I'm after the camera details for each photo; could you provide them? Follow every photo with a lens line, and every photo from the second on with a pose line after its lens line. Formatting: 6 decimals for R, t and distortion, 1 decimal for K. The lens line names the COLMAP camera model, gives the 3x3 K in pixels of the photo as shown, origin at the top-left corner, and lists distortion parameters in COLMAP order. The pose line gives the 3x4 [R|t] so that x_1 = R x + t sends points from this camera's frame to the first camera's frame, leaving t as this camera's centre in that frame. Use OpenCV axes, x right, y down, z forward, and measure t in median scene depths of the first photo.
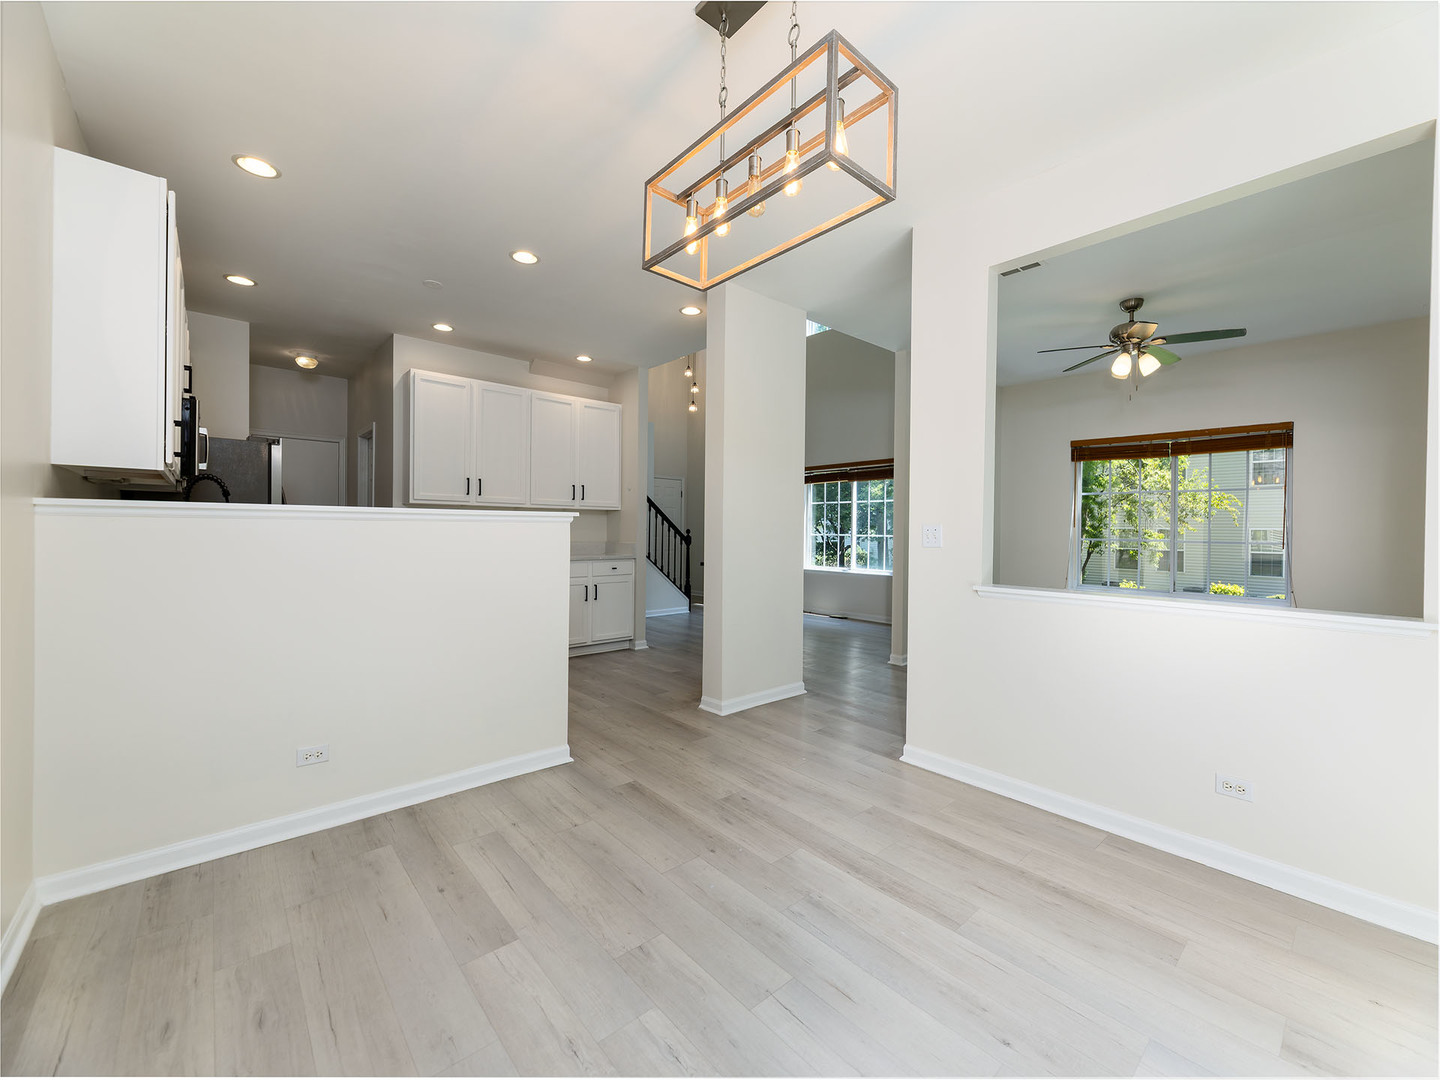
lens RADIAL K [[584.4, 0, 736.7], [0, 584.4, 531.2], [0, 0, 1]] dist [-0.000414, -0.000585]
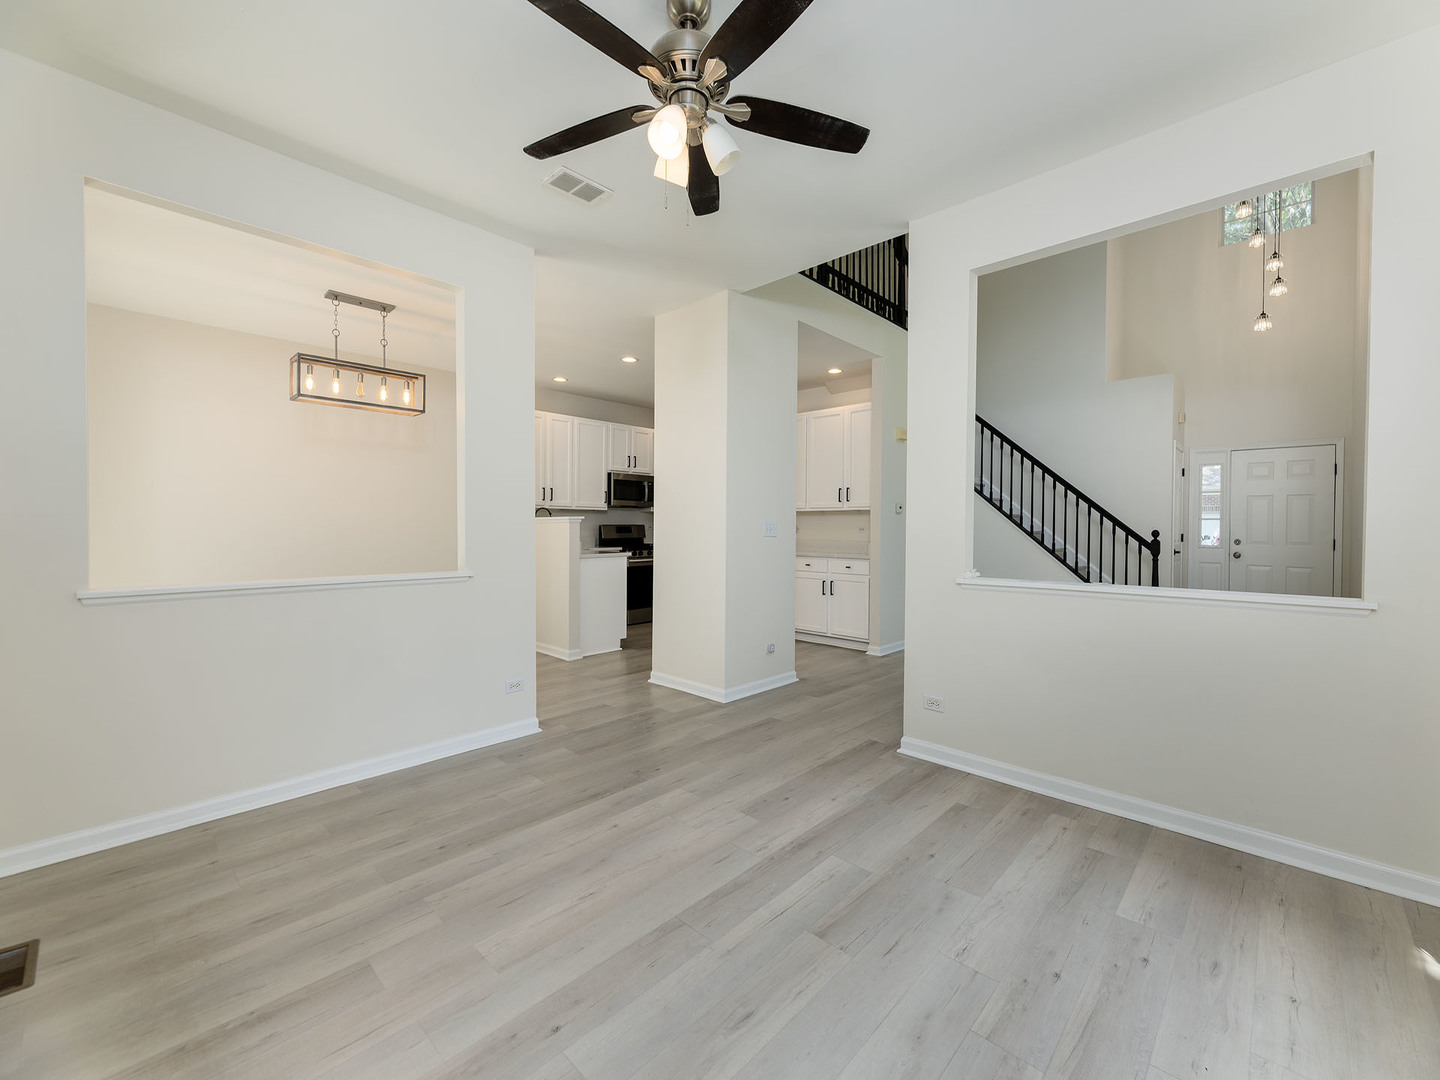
lens RADIAL K [[590.5, 0, 737.9], [0, 590.5, 534.9], [0, 0, 1]] dist [-0.000572, -0.000137]
pose [[0.096980, 0.001134, -0.995286, 1.468470], [-0.010714, 0.999943, 0.000095, 0.017601], [0.995229, 0.010654, 0.096987, 1.306100]]
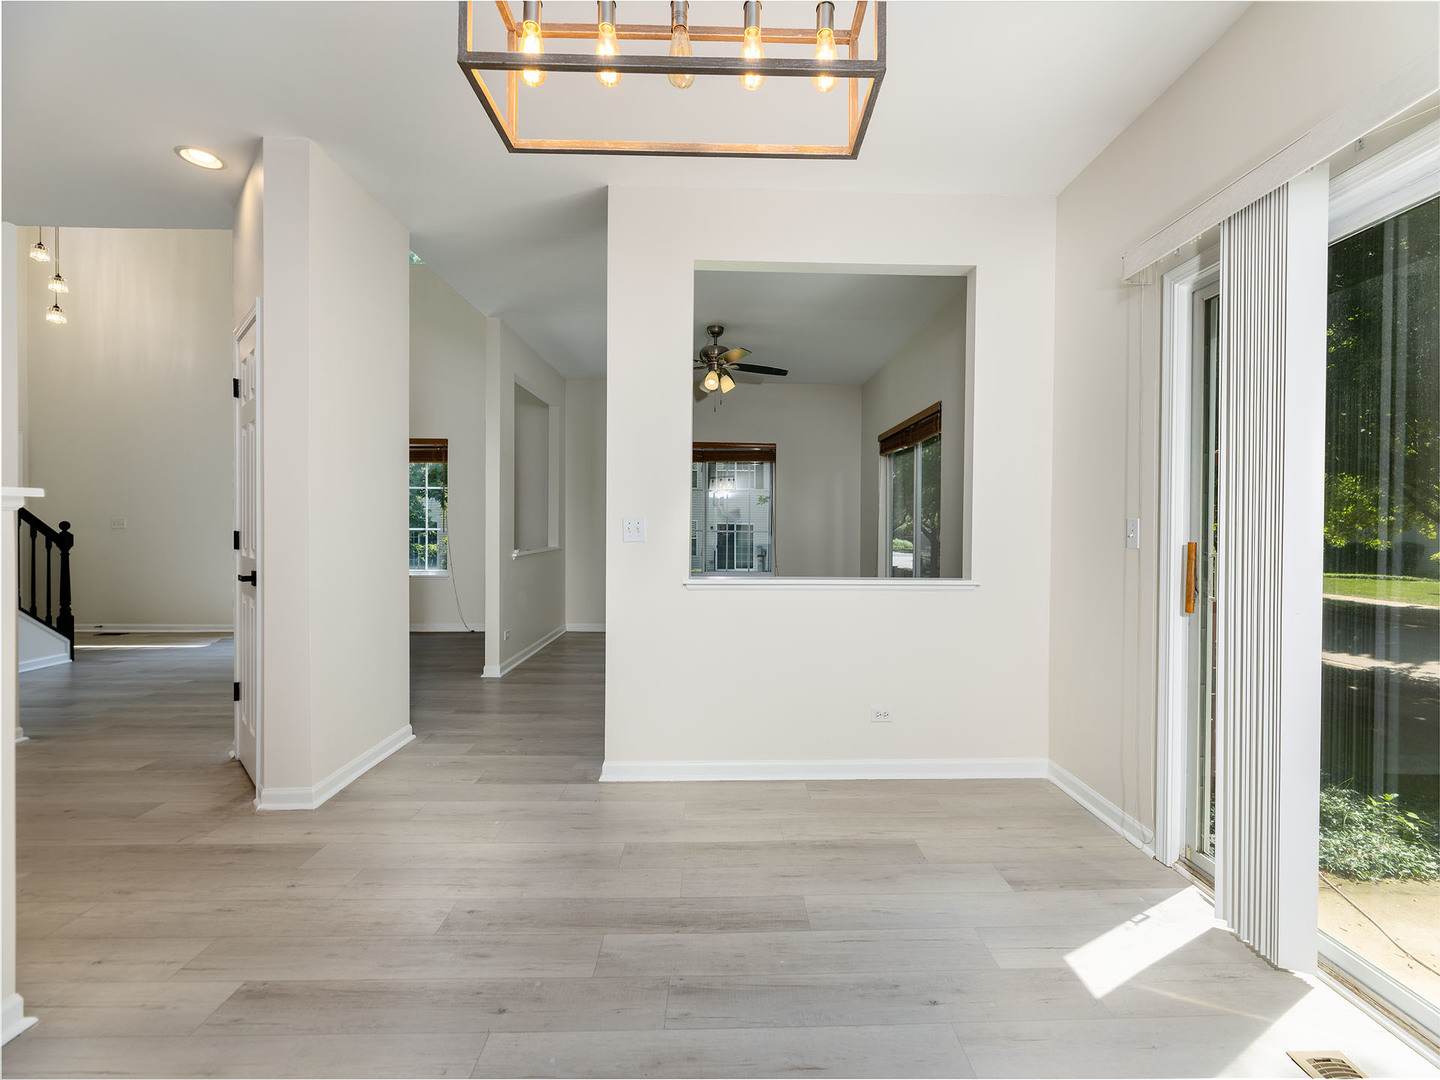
lens RADIAL K [[584.4, 0, 736.7], [0, 584.4, 531.2], [0, 0, 1]] dist [-0.000414, -0.000585]
pose [[0.643294, -0.014275, 0.765487, -0.265680], [0.002660, 0.999862, 0.016410, -0.004626], [-0.765615, -0.008521, 0.643243, 0.270475]]
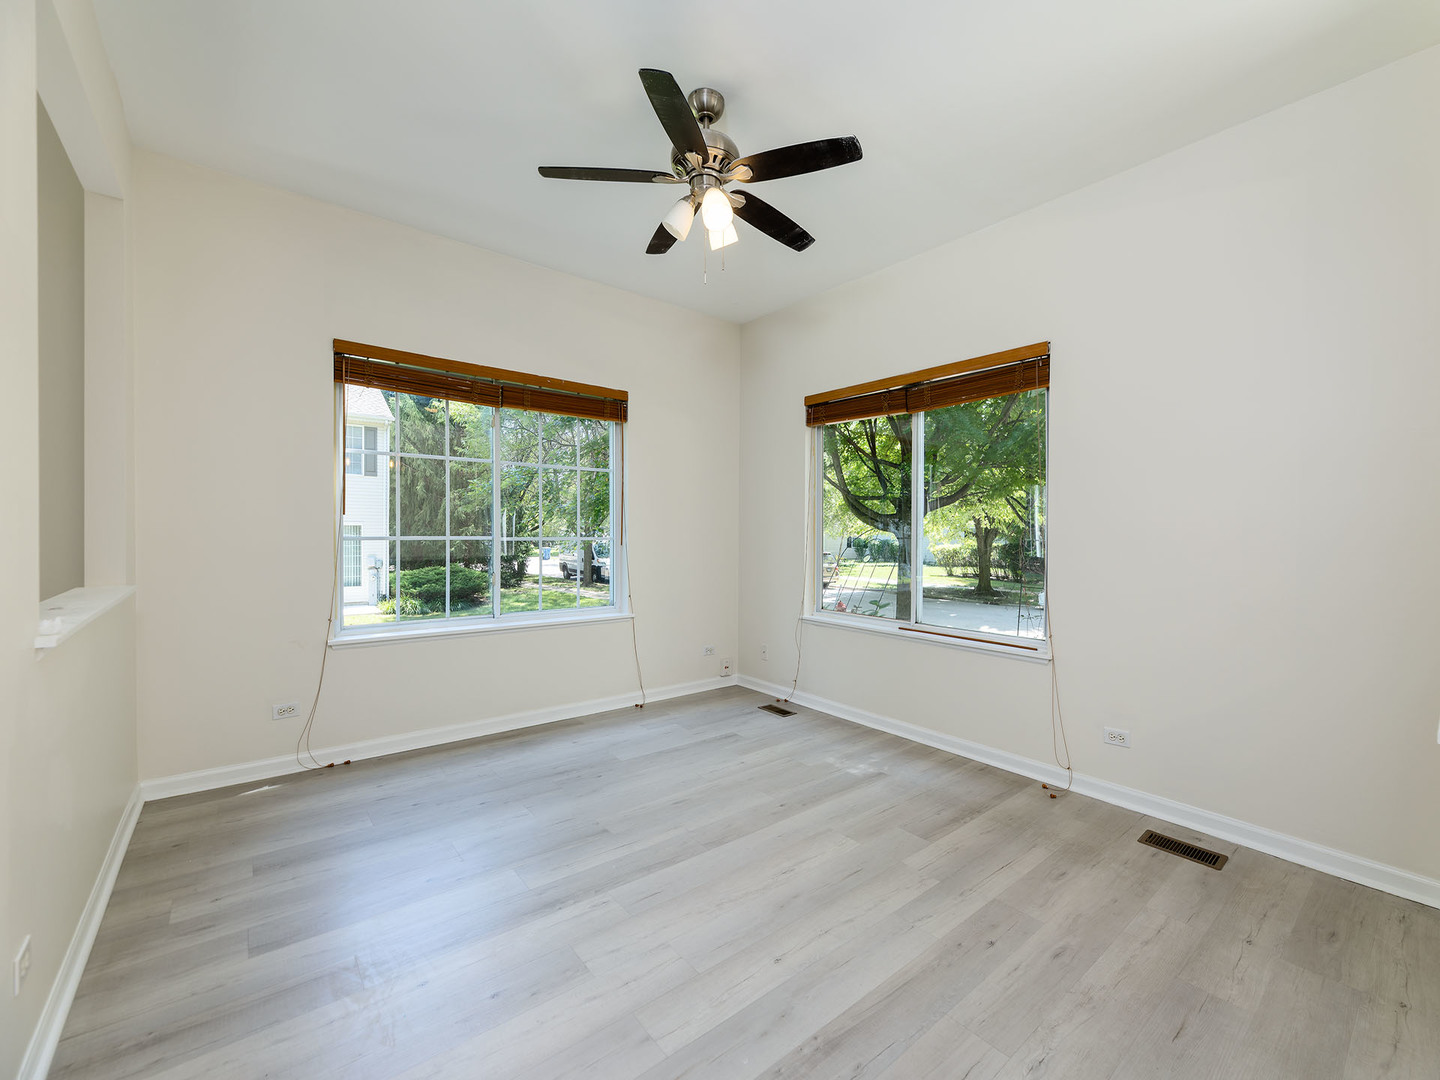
lens RADIAL K [[590.5, 0, 737.9], [0, 590.5, 534.9], [0, 0, 1]] dist [-0.000572, -0.000137]
pose [[0.048372, -0.017029, 0.998684, 0.160387], [-0.002401, 0.999850, 0.017165, 0.003862], [-0.998826, -0.003228, 0.048324, 1.237447]]
